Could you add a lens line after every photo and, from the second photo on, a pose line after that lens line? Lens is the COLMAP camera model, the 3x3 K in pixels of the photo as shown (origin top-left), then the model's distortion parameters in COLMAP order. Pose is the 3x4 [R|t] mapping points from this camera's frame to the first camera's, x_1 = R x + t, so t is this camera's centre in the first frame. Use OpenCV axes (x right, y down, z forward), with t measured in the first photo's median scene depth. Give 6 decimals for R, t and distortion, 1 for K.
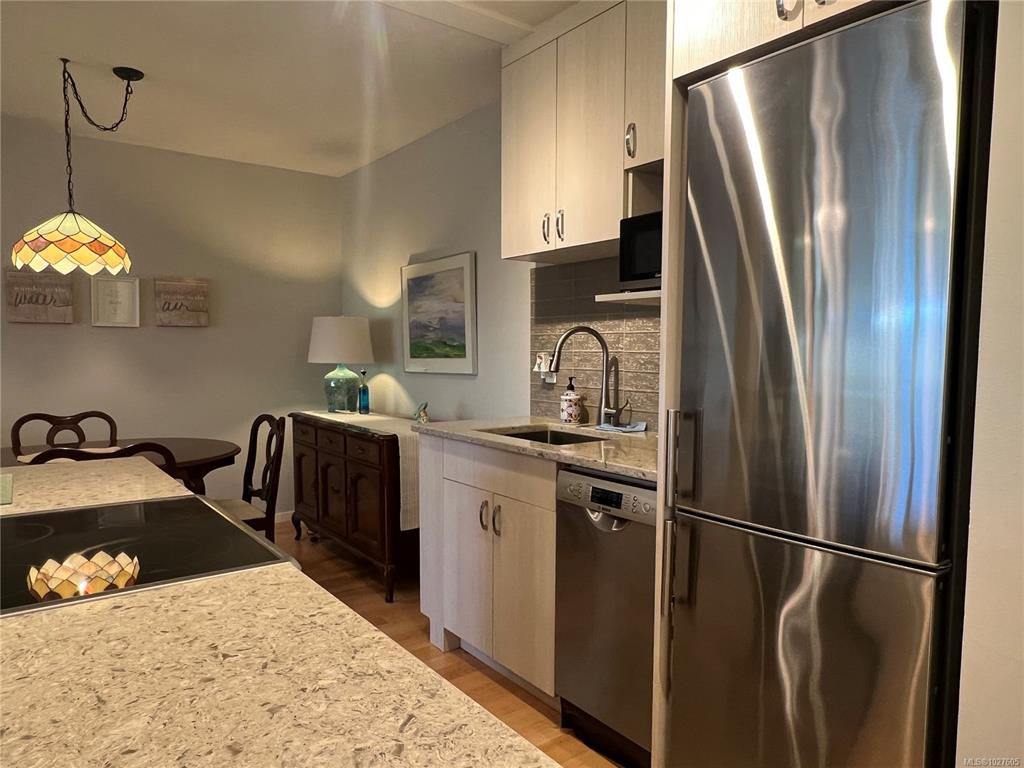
lens RADIAL K [[671.7, 0, 512.1], [0, 671.7, 384.9], [0, 0, 1]] dist [-0.003928, -0.000546]
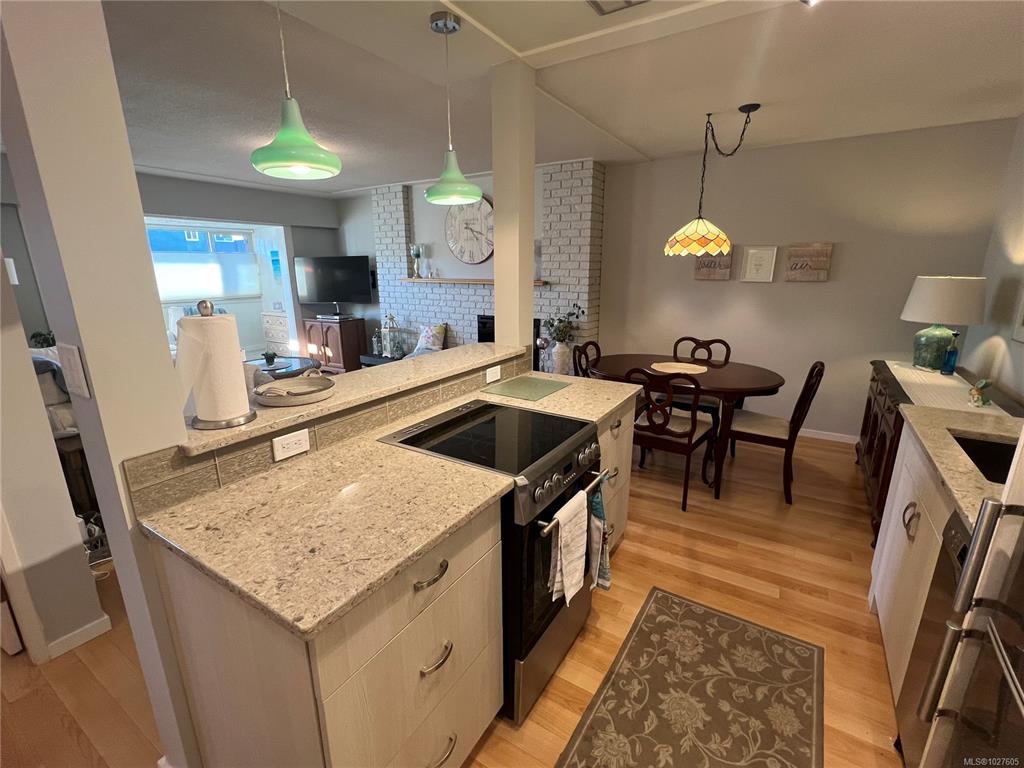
lens RADIAL K [[461.5, 0, 510.6], [0, 461.5, 386.9], [0, 0, 1]] dist [-0.000837, 0.000010]
pose [[0.347085, 0.235121, -0.907882, 0.205099], [-0.045861, 0.971160, 0.233976, -0.077016], [0.936712, -0.039574, 0.347858, 0.133307]]
